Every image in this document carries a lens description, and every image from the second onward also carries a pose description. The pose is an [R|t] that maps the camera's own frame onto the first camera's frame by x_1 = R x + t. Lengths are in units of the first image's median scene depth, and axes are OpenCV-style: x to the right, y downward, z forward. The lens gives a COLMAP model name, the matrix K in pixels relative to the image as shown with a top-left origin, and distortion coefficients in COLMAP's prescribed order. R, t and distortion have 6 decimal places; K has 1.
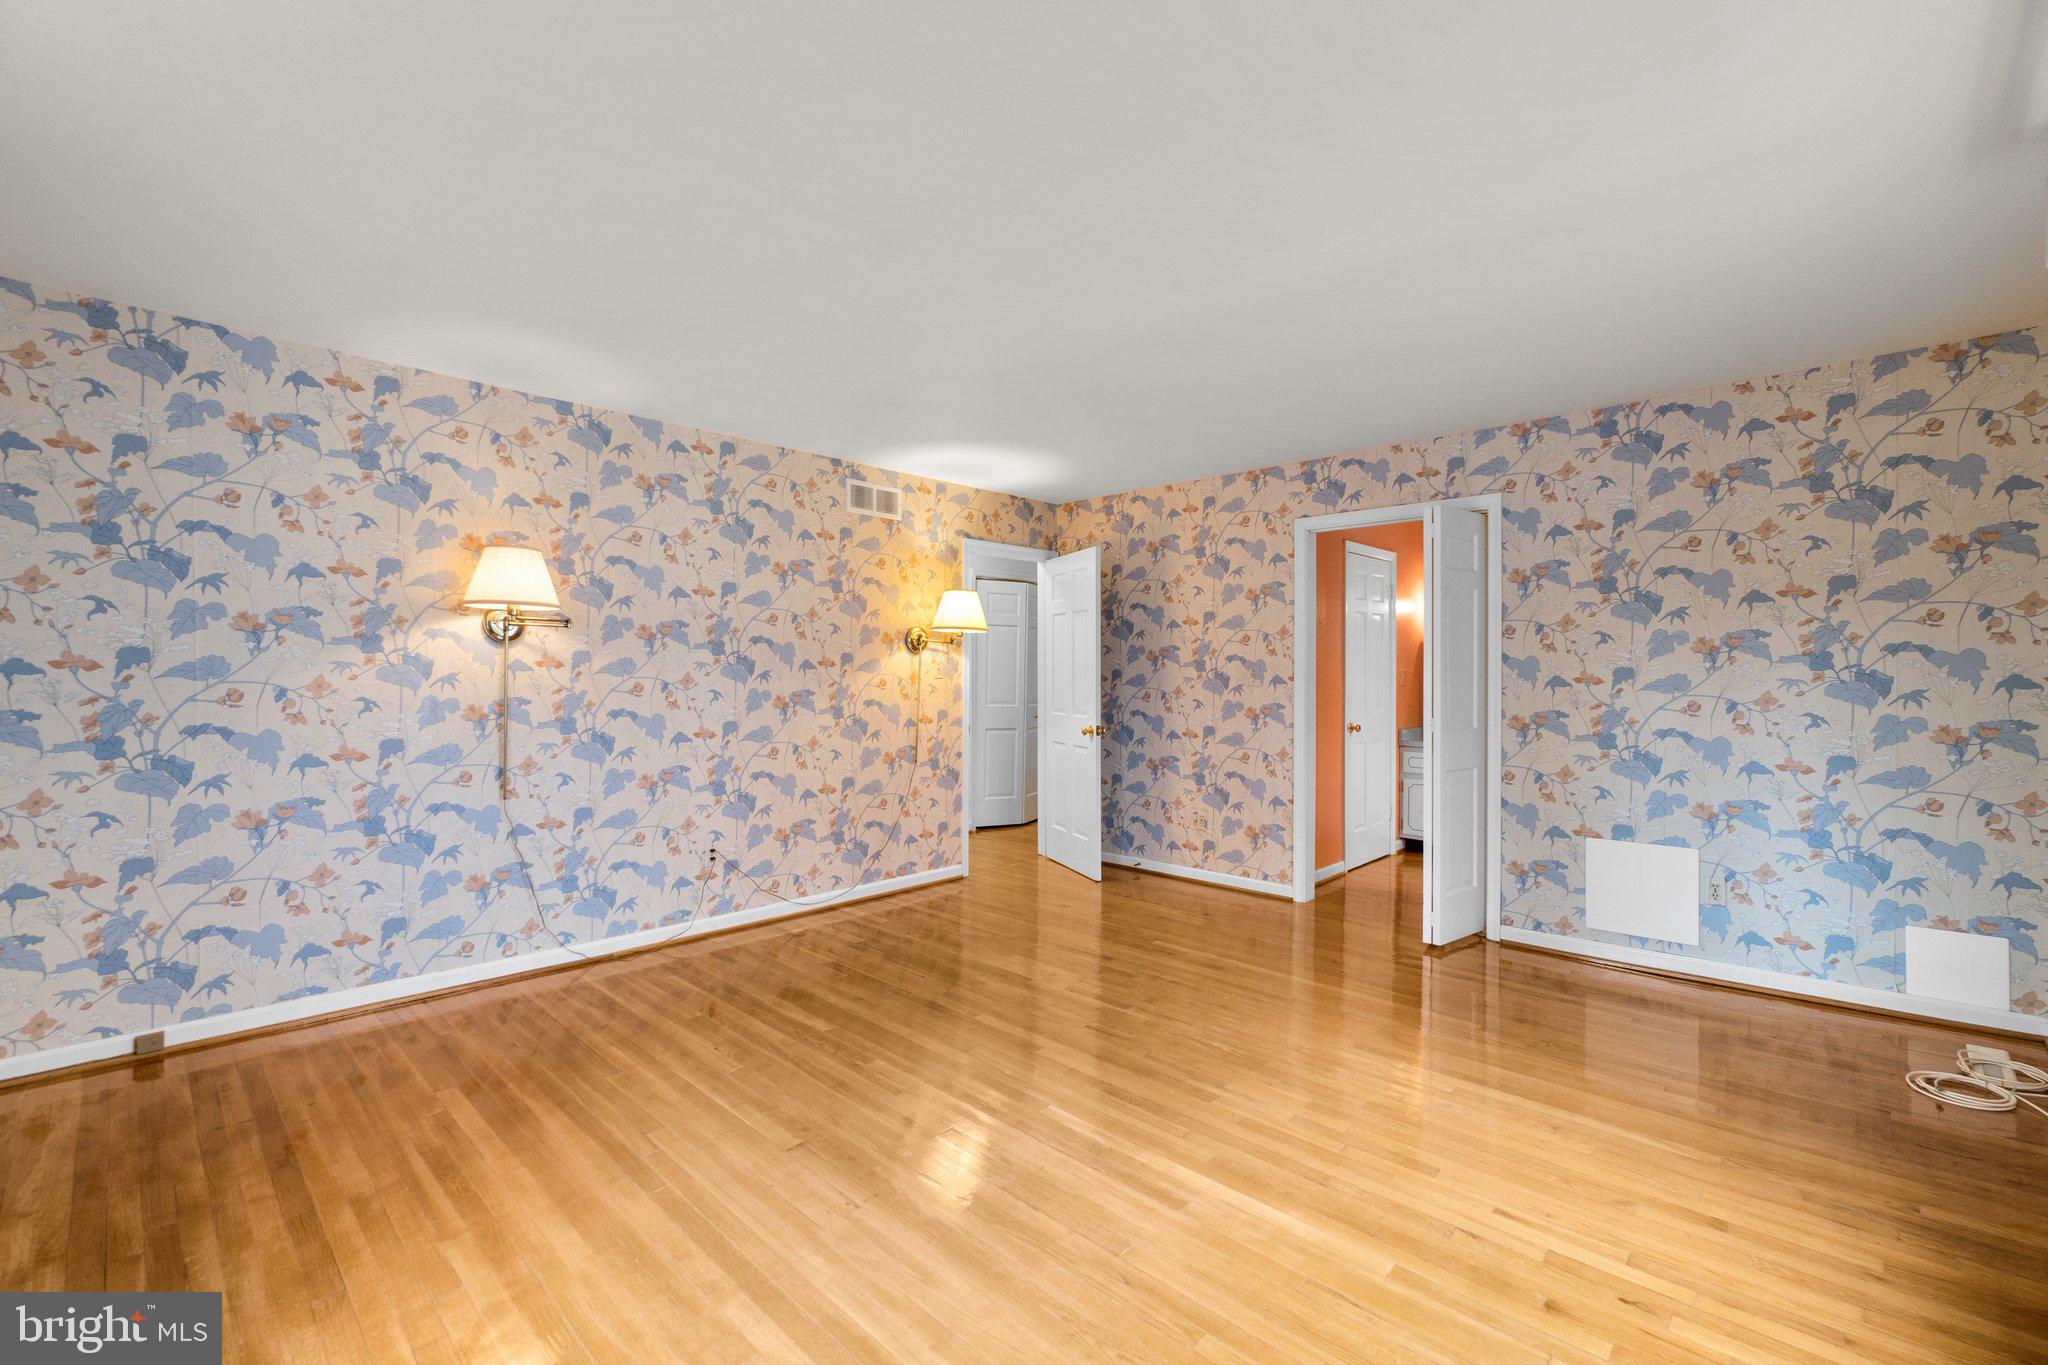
lens RADIAL K [[888.8, 0, 1013.3], [0, 888.8, 677.9], [0, 0, 1]] dist [-0.002854, 0.000206]
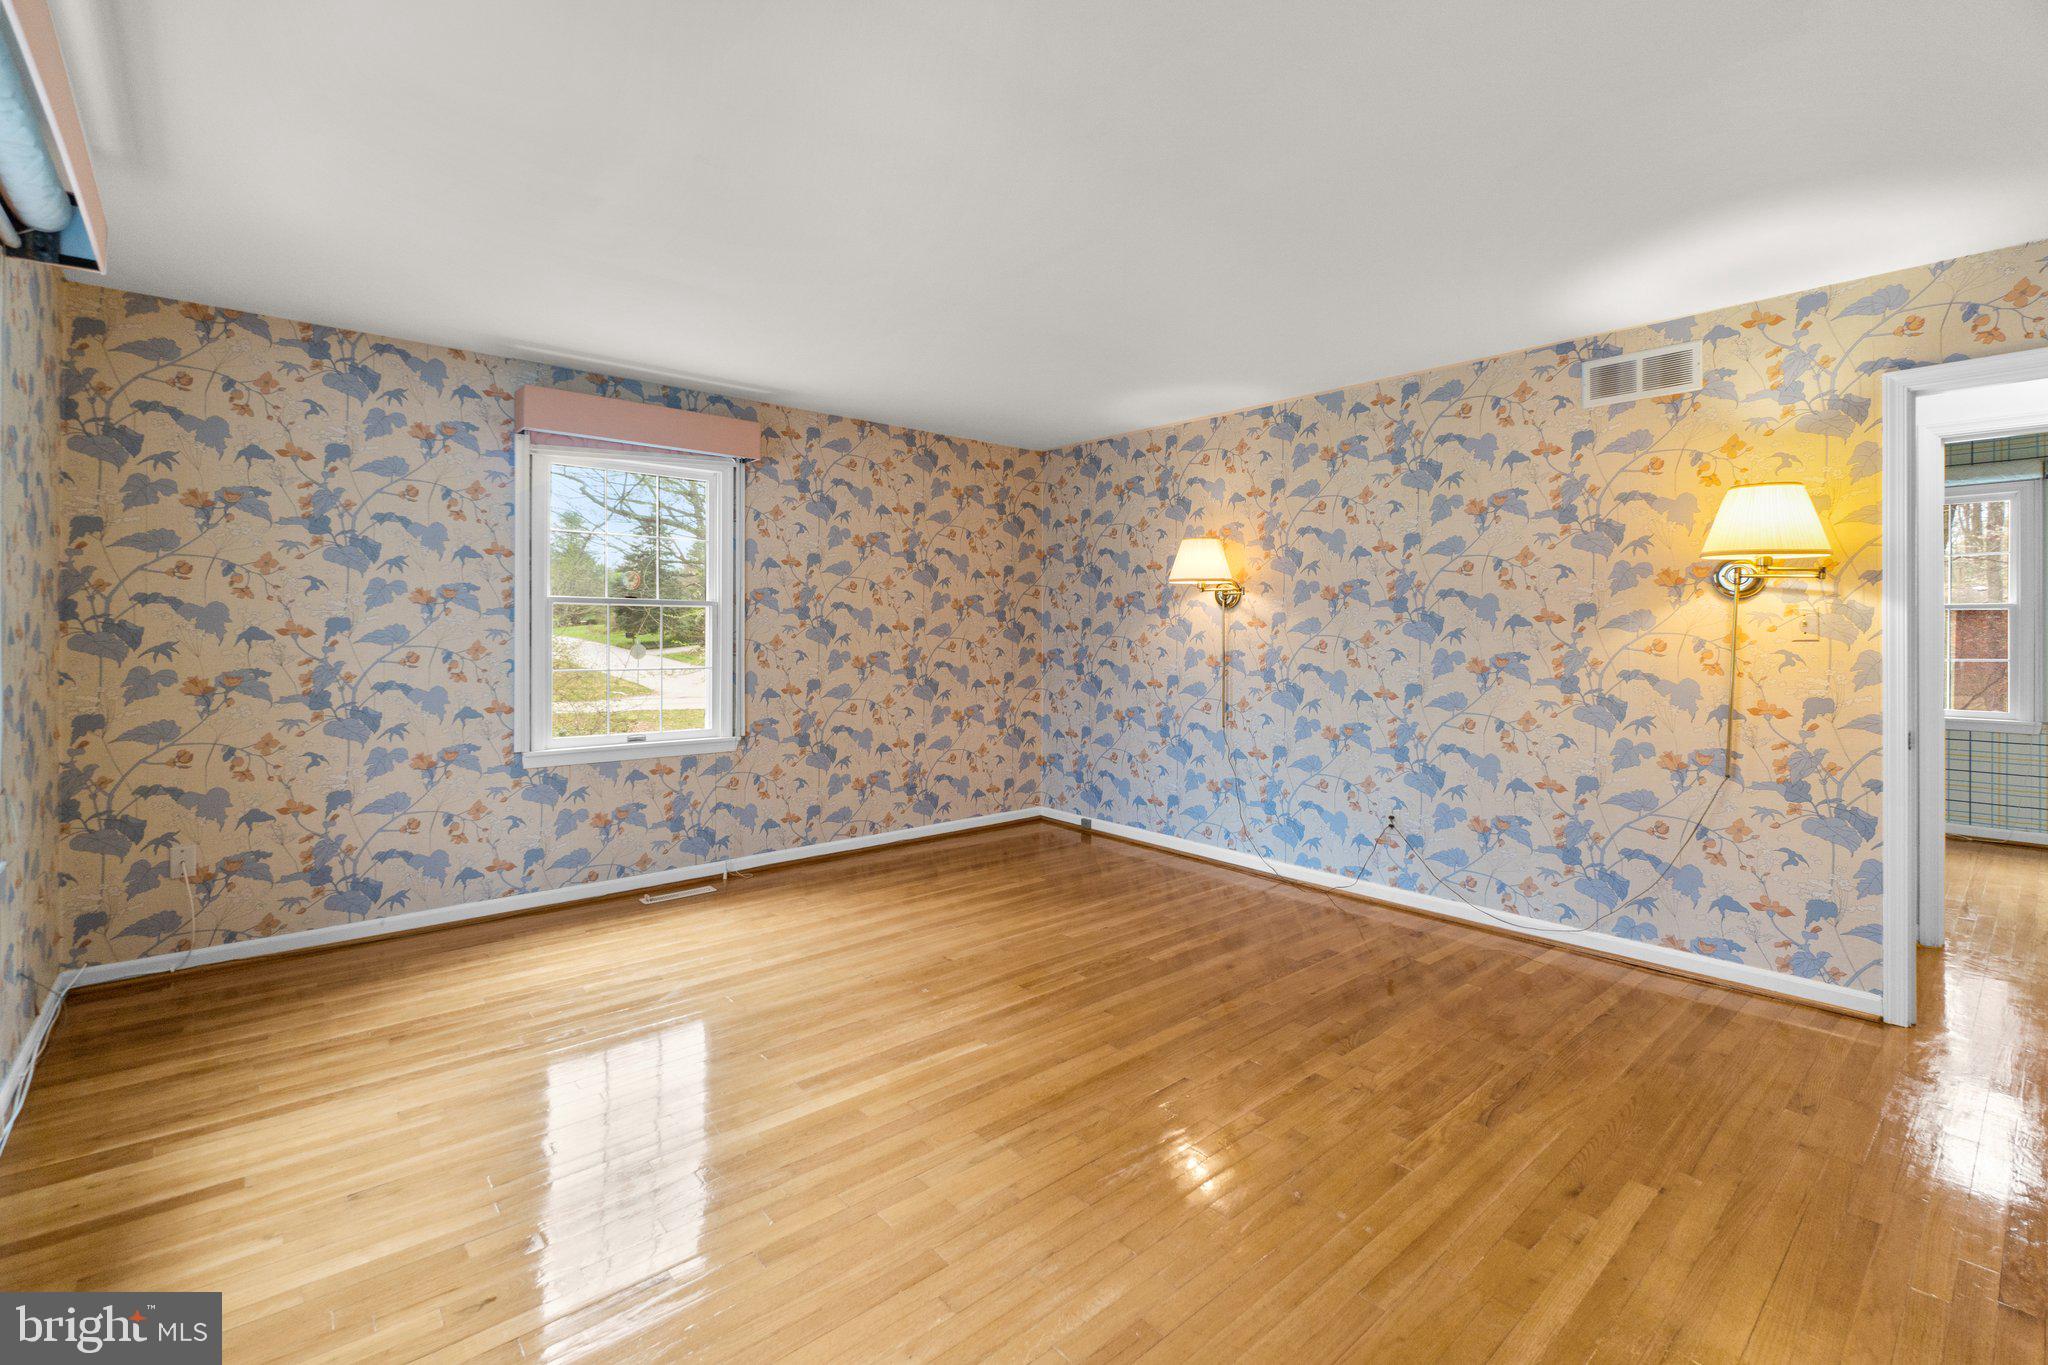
lens RADIAL K [[888.8, 0, 1009.8], [0, 888.8, 634.6], [0, 0, 1]] dist [-0.002854, 0.000206]
pose [[-0.092325, -0.001201, -0.995728, 0.702307], [-0.010017, 0.999950, -0.000277, 0.002546], [0.995679, 0.009948, -0.092332, 0.734841]]
